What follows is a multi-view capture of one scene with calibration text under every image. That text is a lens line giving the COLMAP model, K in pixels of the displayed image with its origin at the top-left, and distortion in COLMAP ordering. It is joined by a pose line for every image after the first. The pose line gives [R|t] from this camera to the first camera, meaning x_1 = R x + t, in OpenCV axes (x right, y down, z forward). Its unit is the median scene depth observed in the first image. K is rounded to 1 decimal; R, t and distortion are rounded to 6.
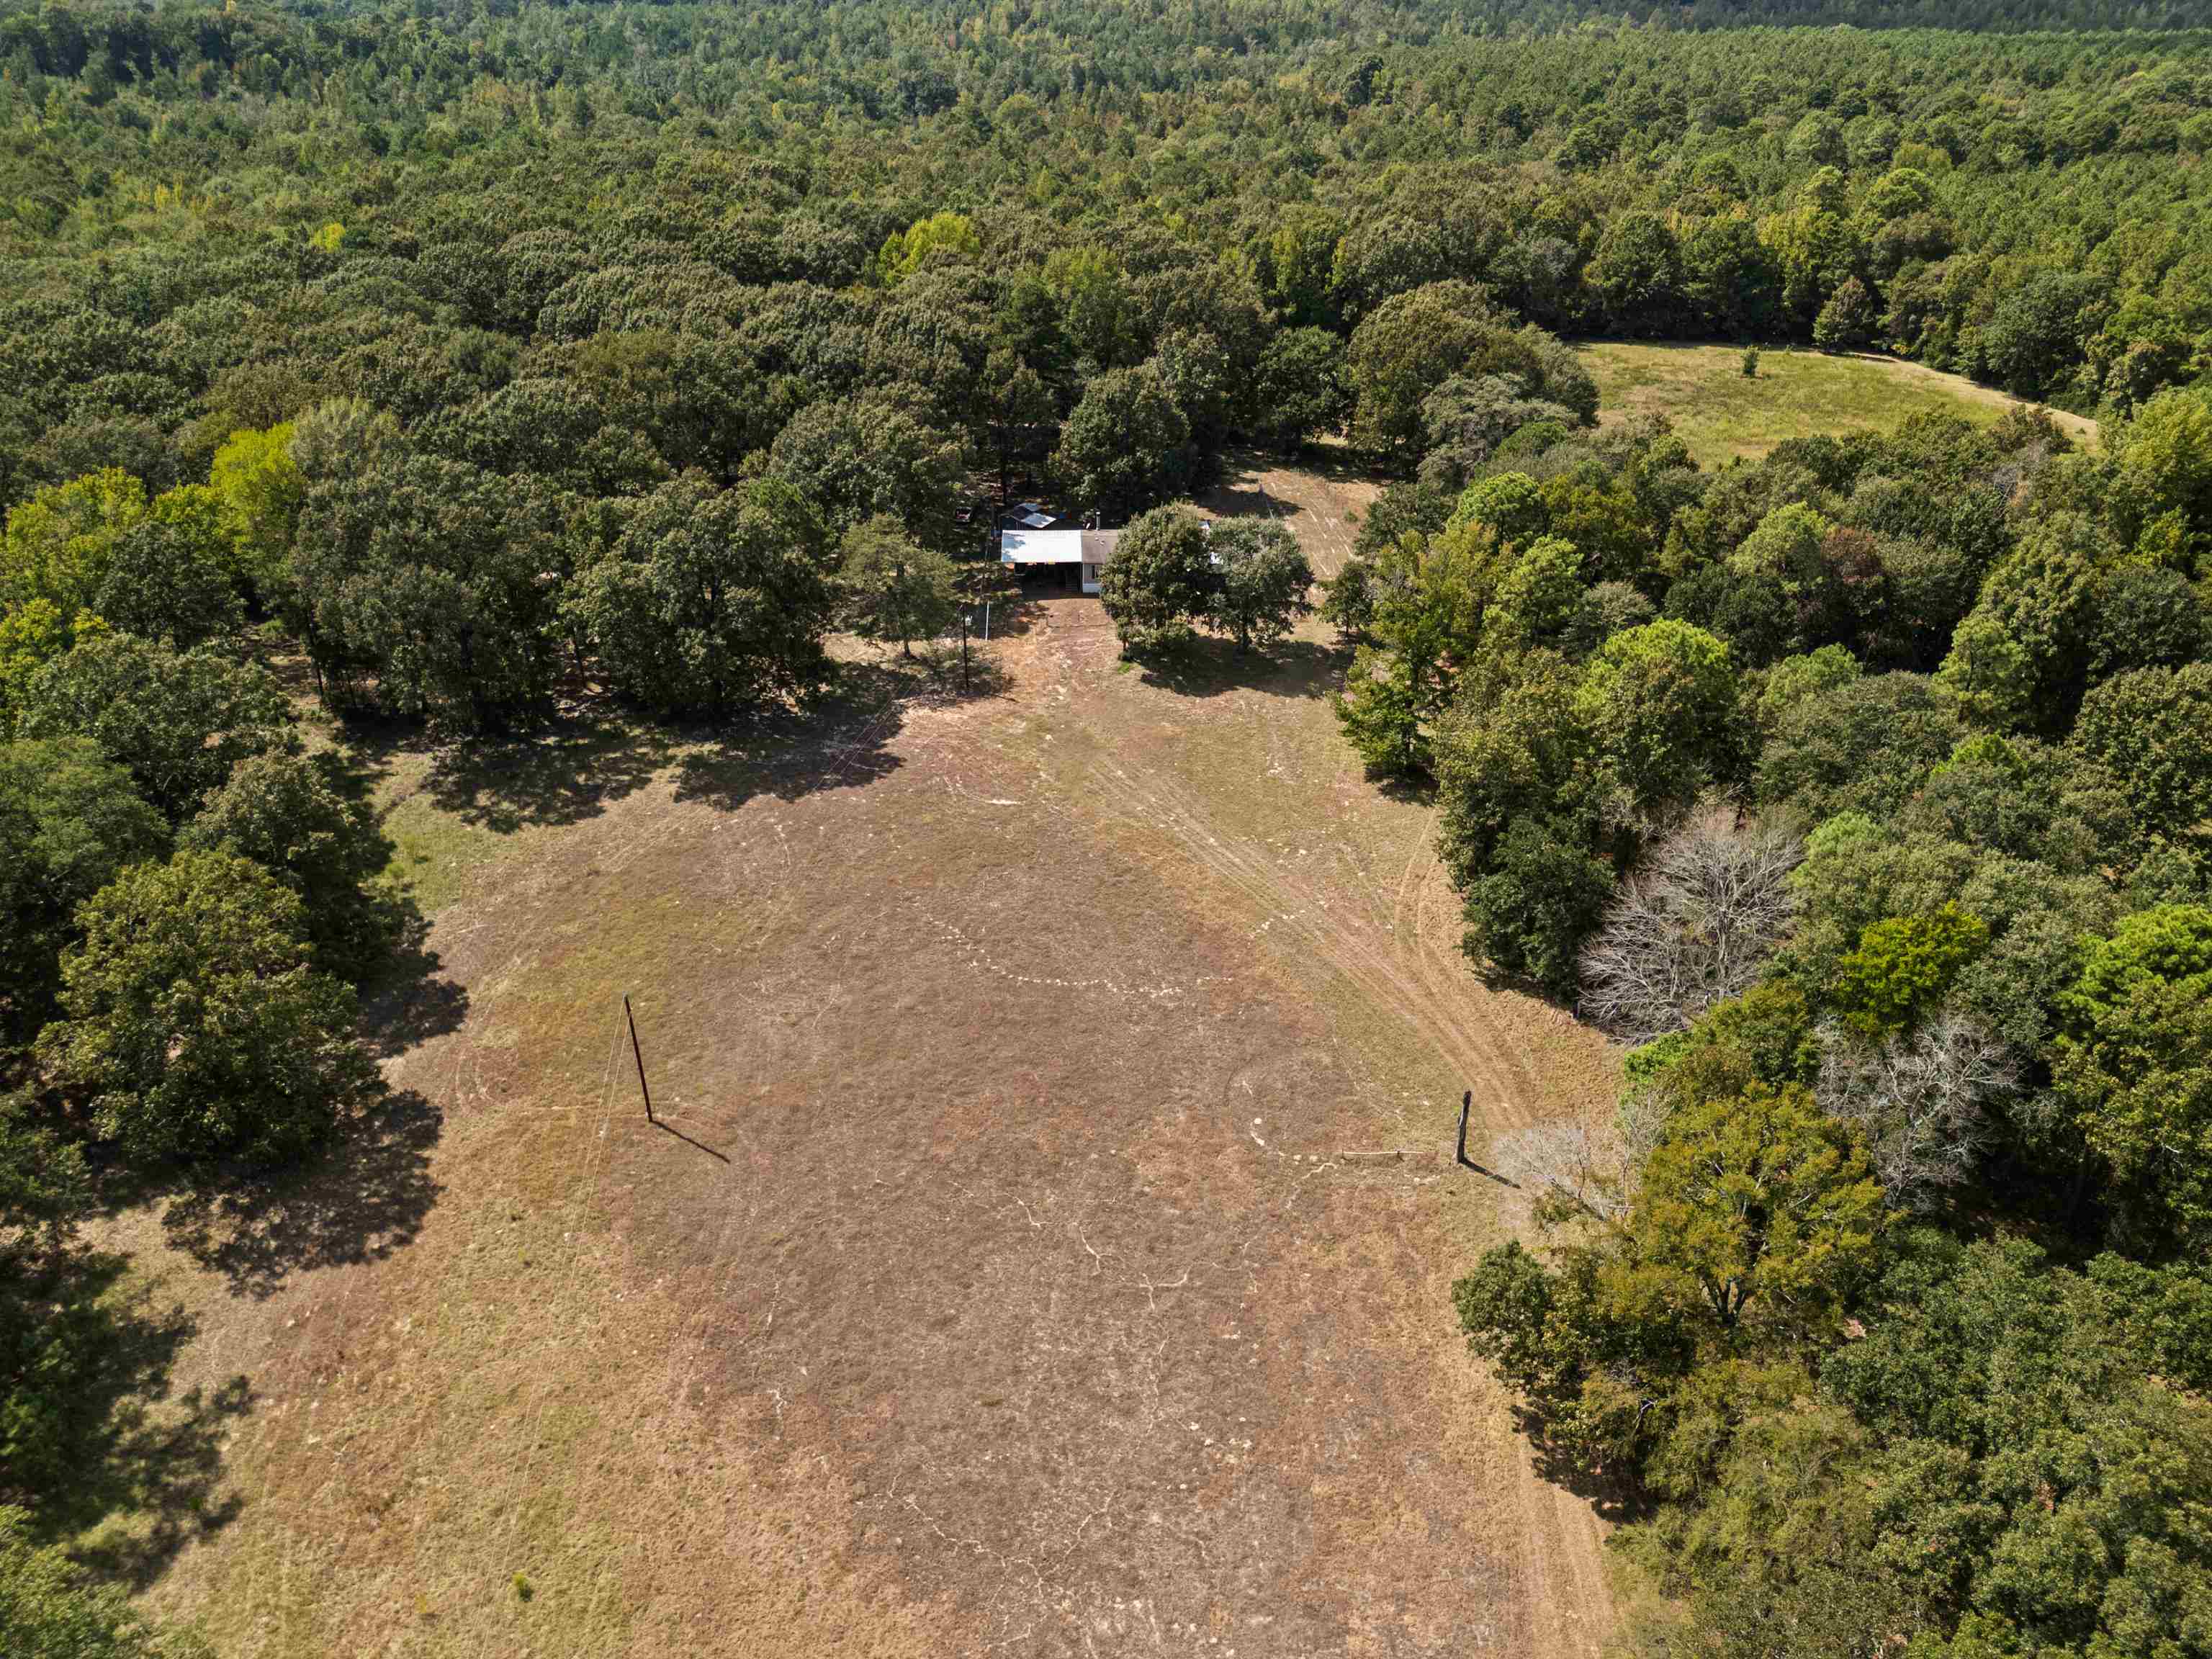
lens RADIAL K [[1657.9, 0, 1103.9], [0, 1657.9, 870.7], [0, 0, 1]] dist [0.034865, 0.003462]
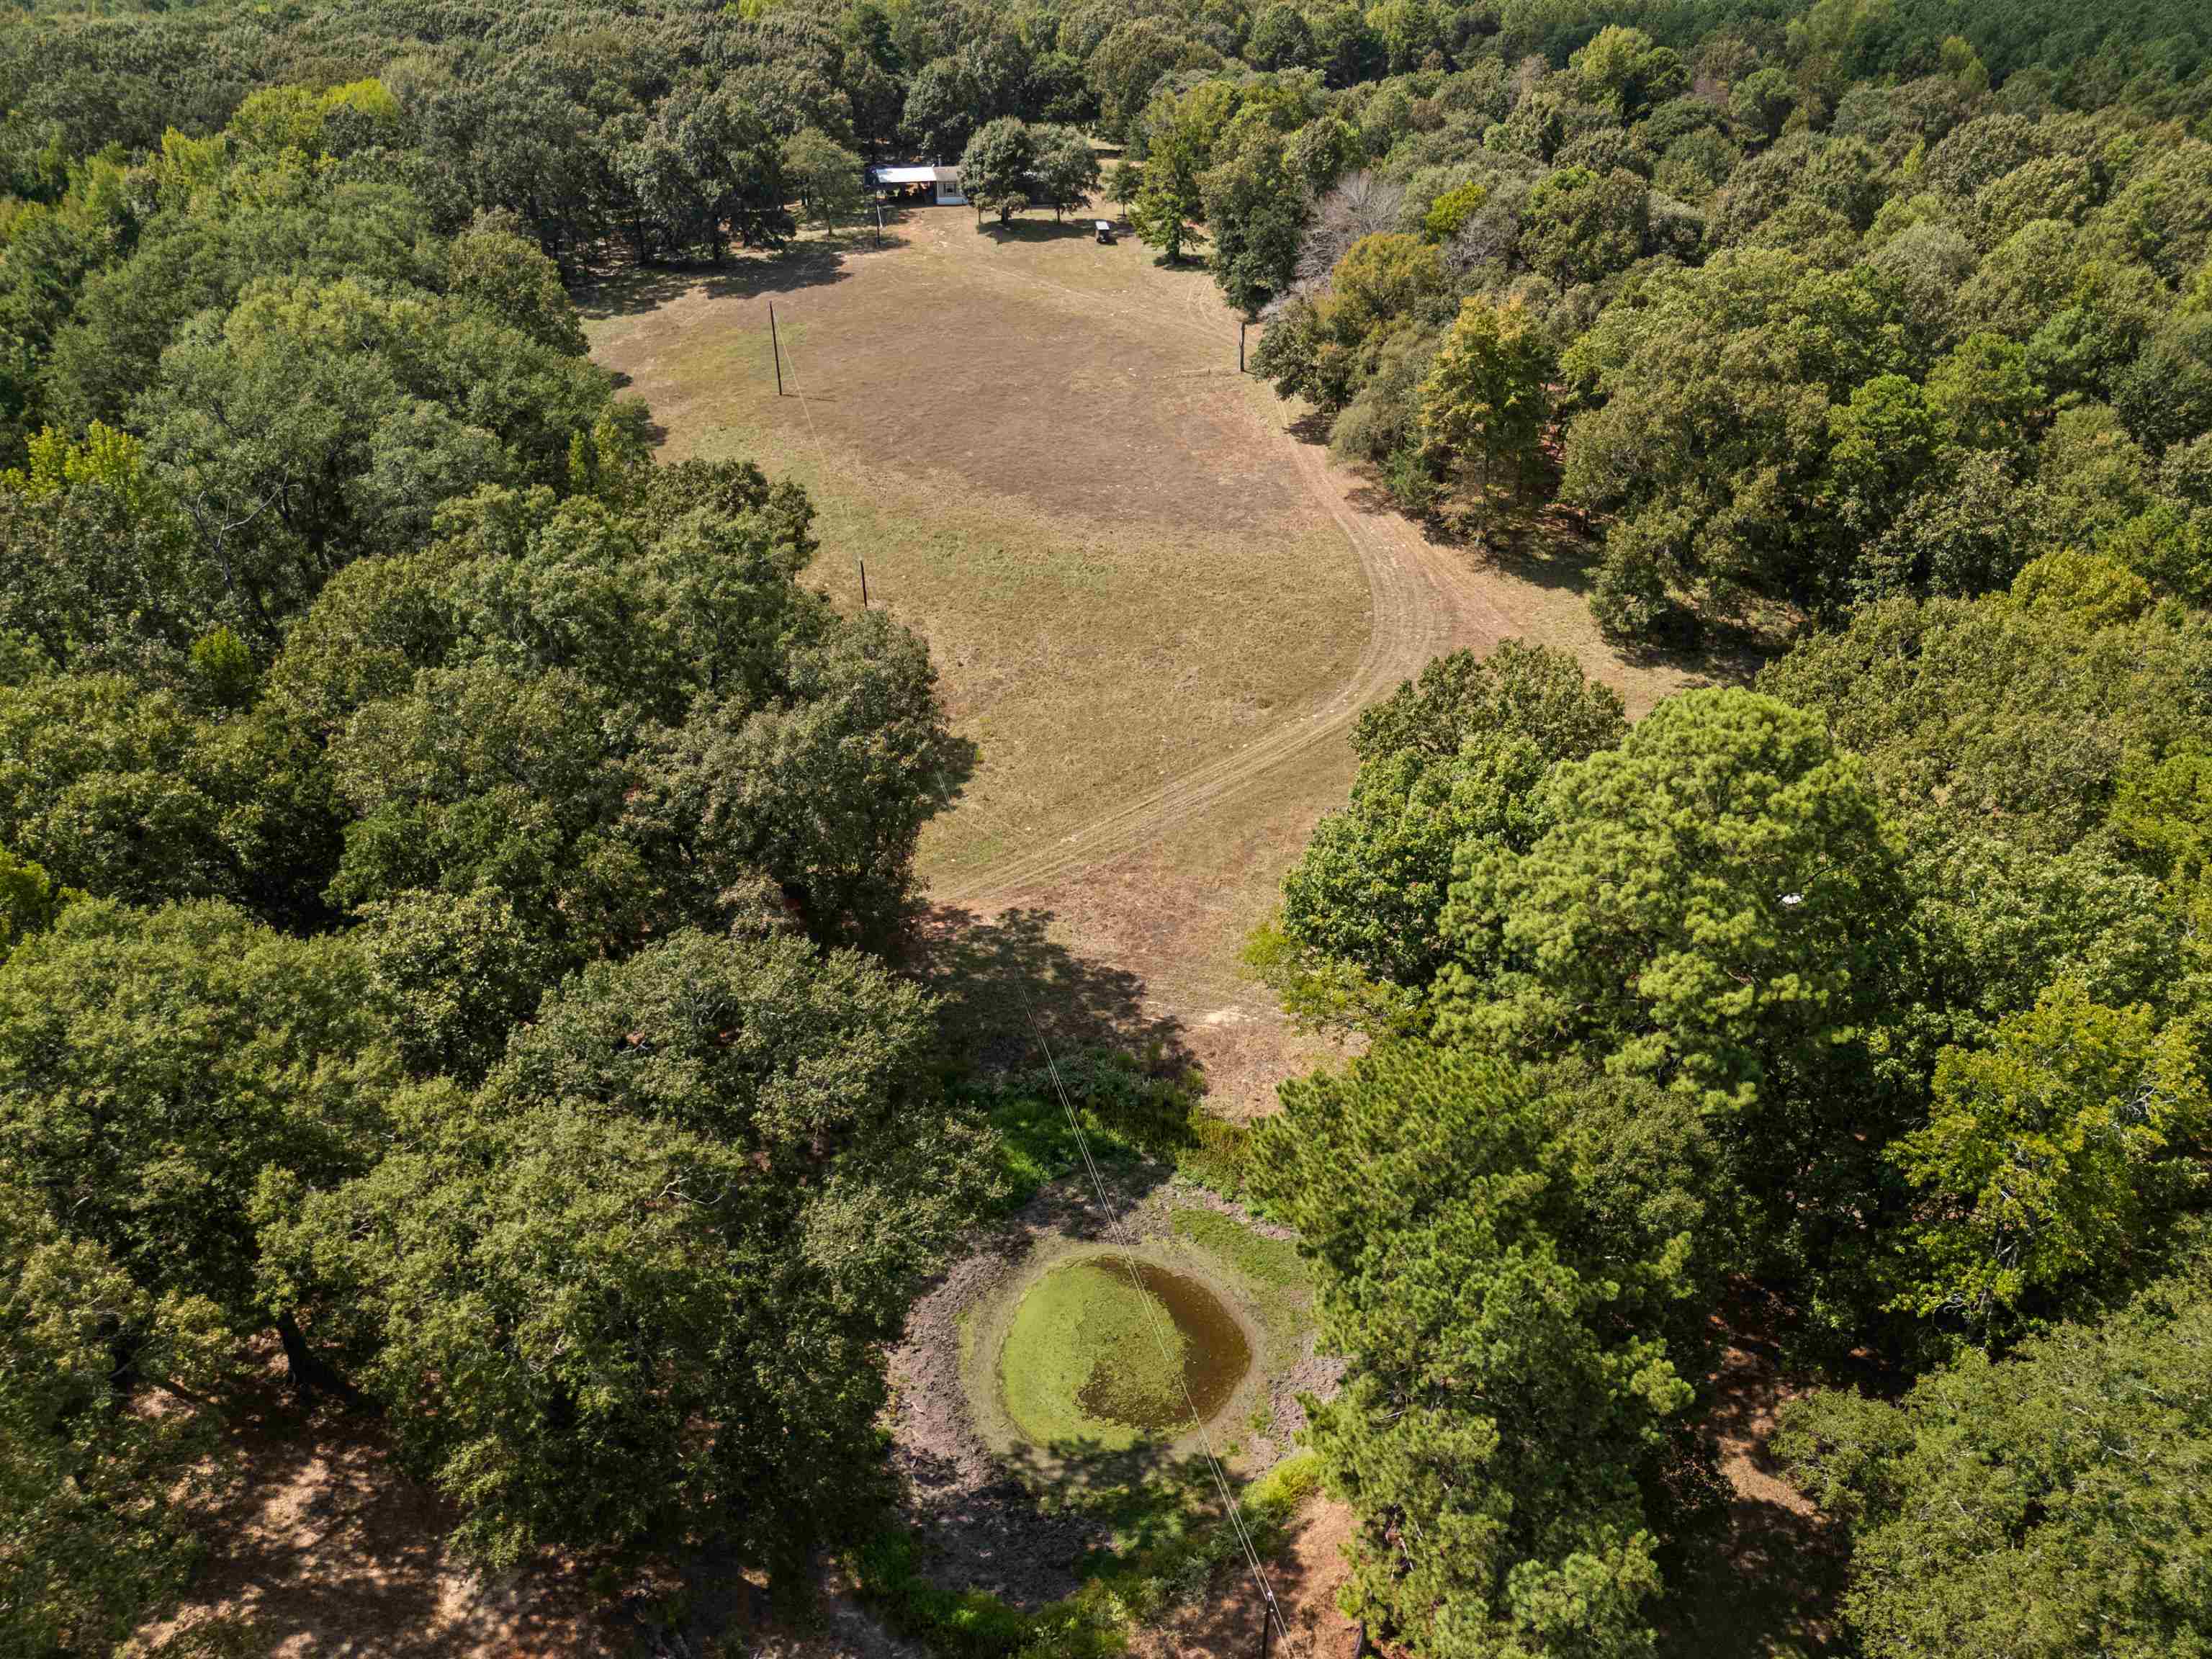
lens RADIAL K [[1657.9, 0, 1103.9], [0, 1657.9, 870.7], [0, 0, 1]] dist [0.034865, 0.003462]
pose [[0.980532, -0.101616, 0.168022, -0.185008], [0.098964, 0.994799, 0.024102, 0.413212], [-0.169597, -0.007005, 0.985489, -0.489440]]
